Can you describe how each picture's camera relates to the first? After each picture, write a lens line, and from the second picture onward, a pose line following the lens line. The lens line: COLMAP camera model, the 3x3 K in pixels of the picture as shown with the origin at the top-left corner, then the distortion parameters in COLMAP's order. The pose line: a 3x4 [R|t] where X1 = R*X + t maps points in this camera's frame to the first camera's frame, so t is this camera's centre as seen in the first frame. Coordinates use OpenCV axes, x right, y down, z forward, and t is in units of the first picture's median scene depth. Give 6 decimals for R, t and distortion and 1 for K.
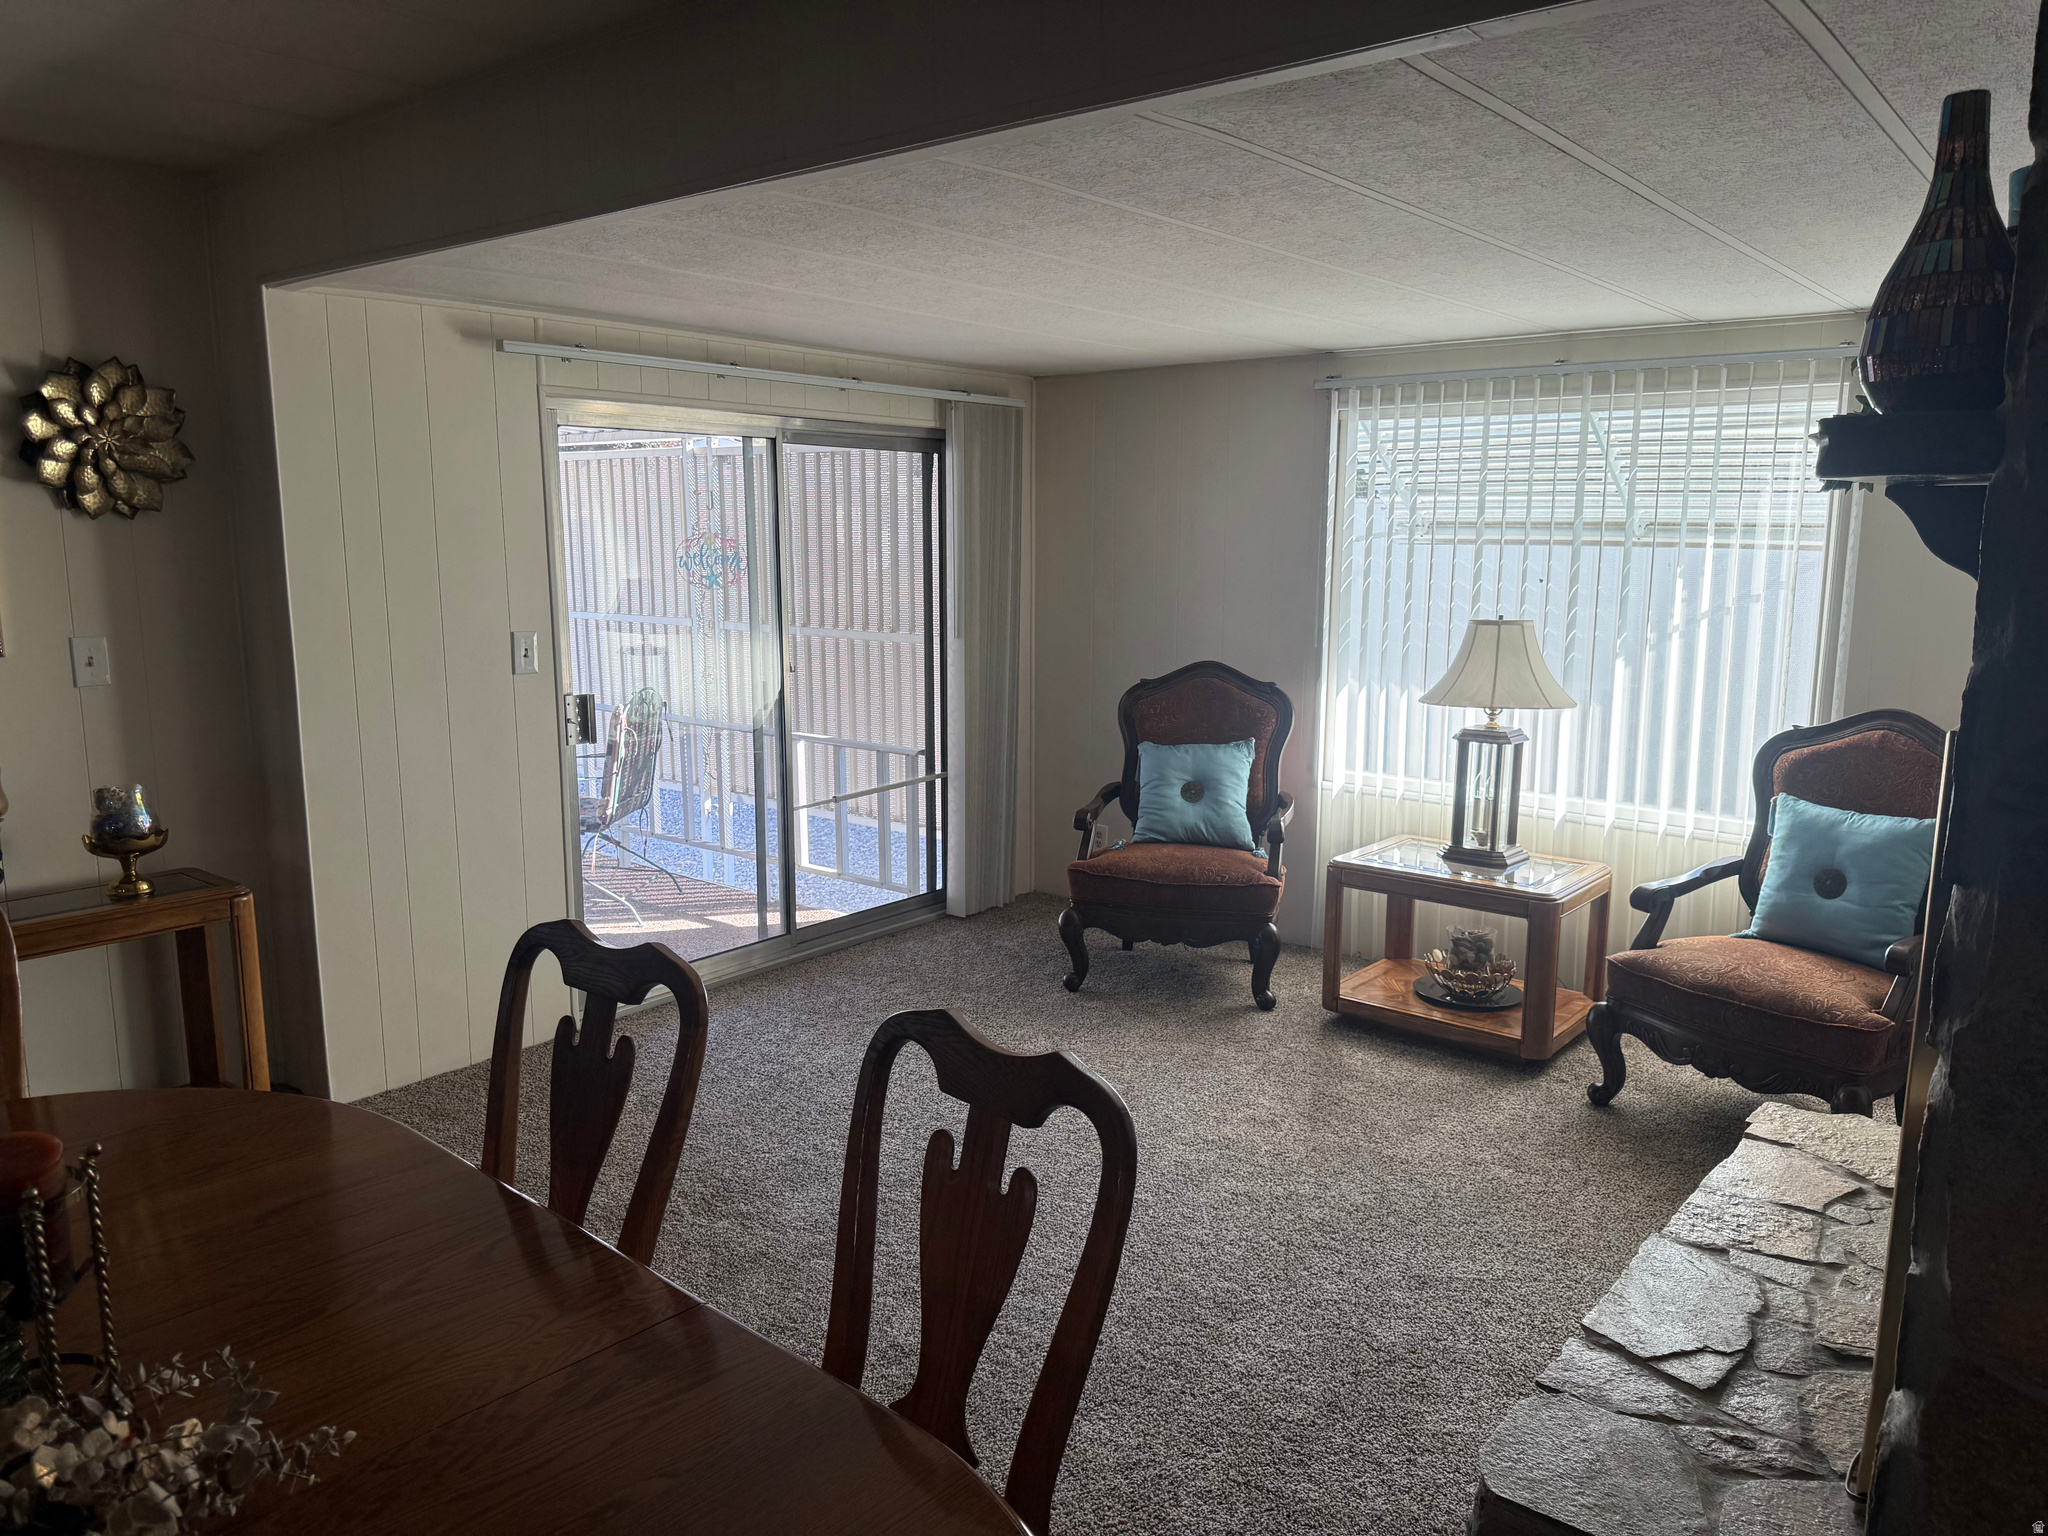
lens RADIAL K [[1415.7, 0, 1029.1], [0, 1415.7, 757.6], [0, 0, 1]] dist [-0.005132, -0.013543]
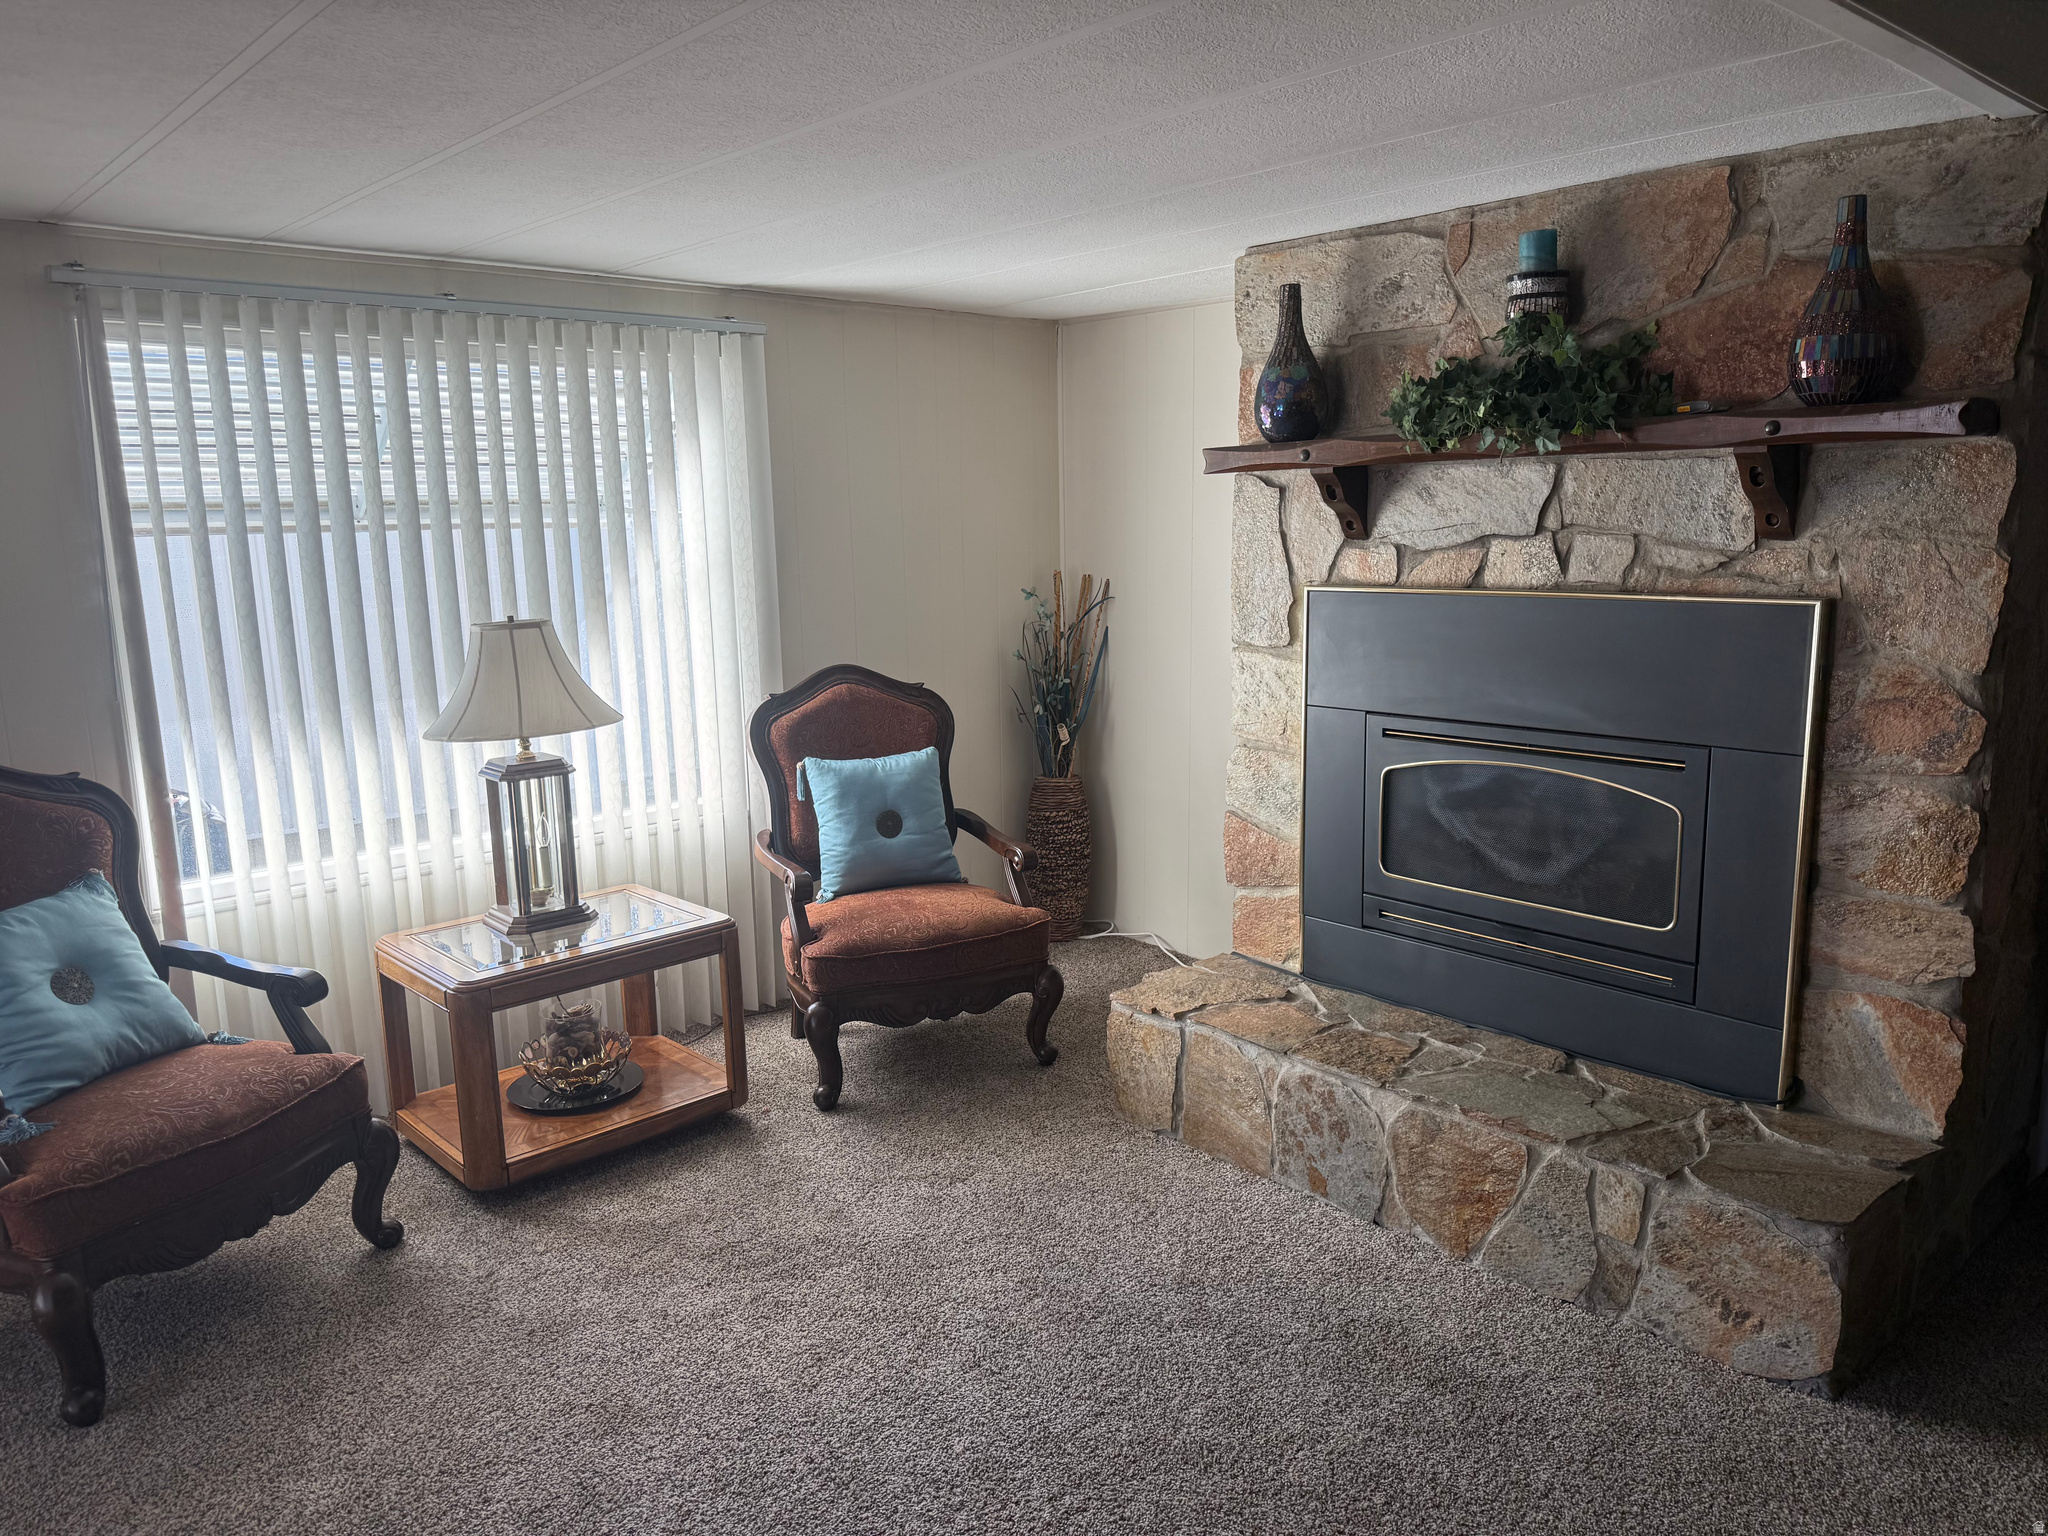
lens RADIAL K [[1415.7, 0, 1024.4], [0, 1415.7, 780.8], [0, 0, 1]] dist [-0.005132, -0.013543]
pose [[0.158144, -0.186132, 0.969714, -0.395376], [0.196619, 0.968342, 0.153803, -0.076387], [-0.967642, 0.166342, 0.189734, 0.589128]]
